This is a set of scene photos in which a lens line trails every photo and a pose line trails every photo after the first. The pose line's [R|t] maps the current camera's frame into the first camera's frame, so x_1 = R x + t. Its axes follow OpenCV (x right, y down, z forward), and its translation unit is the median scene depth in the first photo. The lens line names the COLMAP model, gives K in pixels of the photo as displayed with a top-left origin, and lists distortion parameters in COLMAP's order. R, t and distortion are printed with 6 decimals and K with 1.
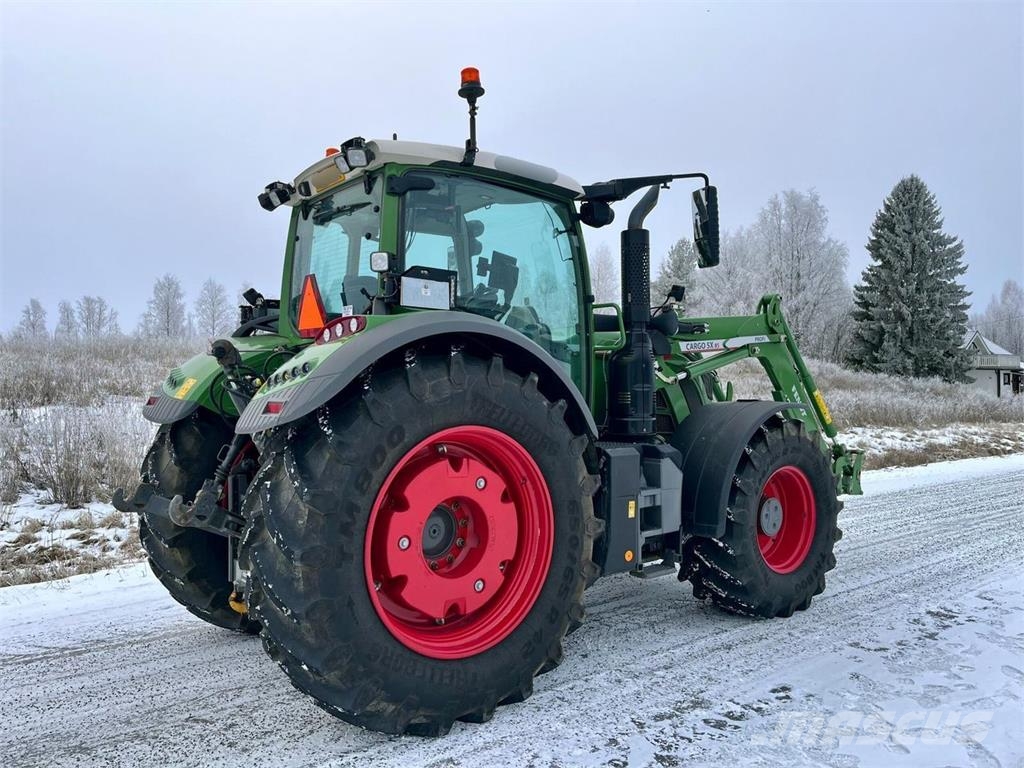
lens RADIAL K [[768.6, 0, 505.7], [0, 768.6, 381.8], [0, 0, 1]] dist [0.058756, -0.070032]
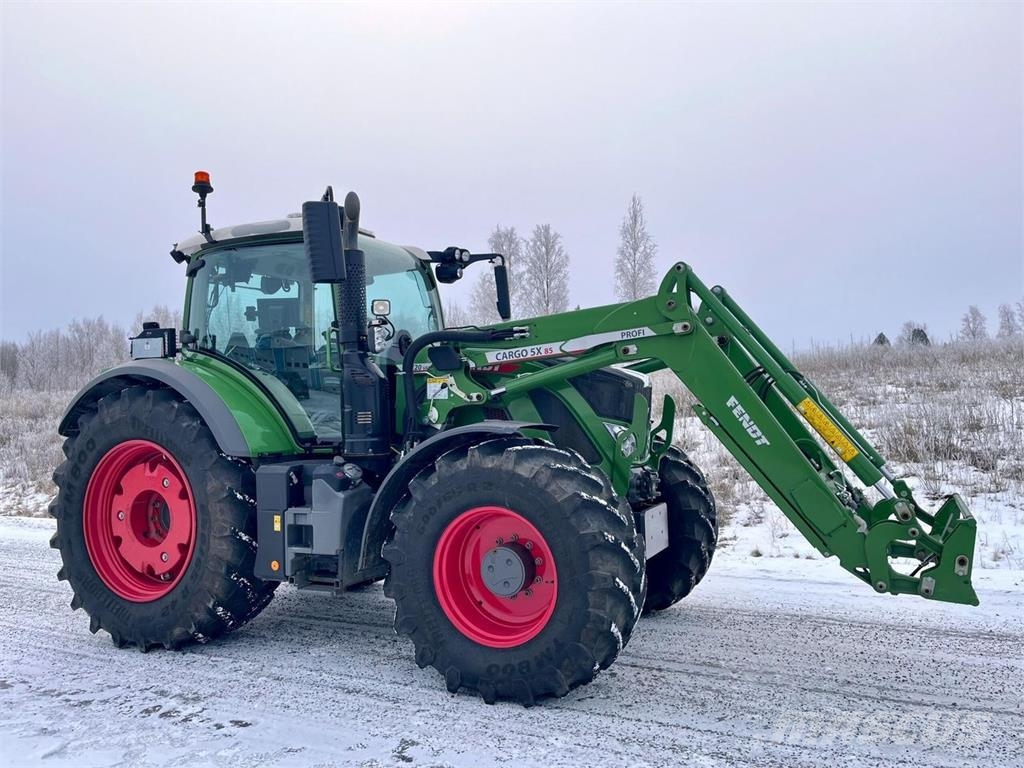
lens RADIAL K [[783.5, 0, 512.0], [0, 783.5, 384.0], [0, 0, 1]] dist [0.063083, -0.083193]
pose [[0.435169, -0.033503, -0.899725, 0.205749], [0.027947, 0.999329, -0.023695, 0.001051], [0.899915, -0.014833, 0.435813, 0.129322]]
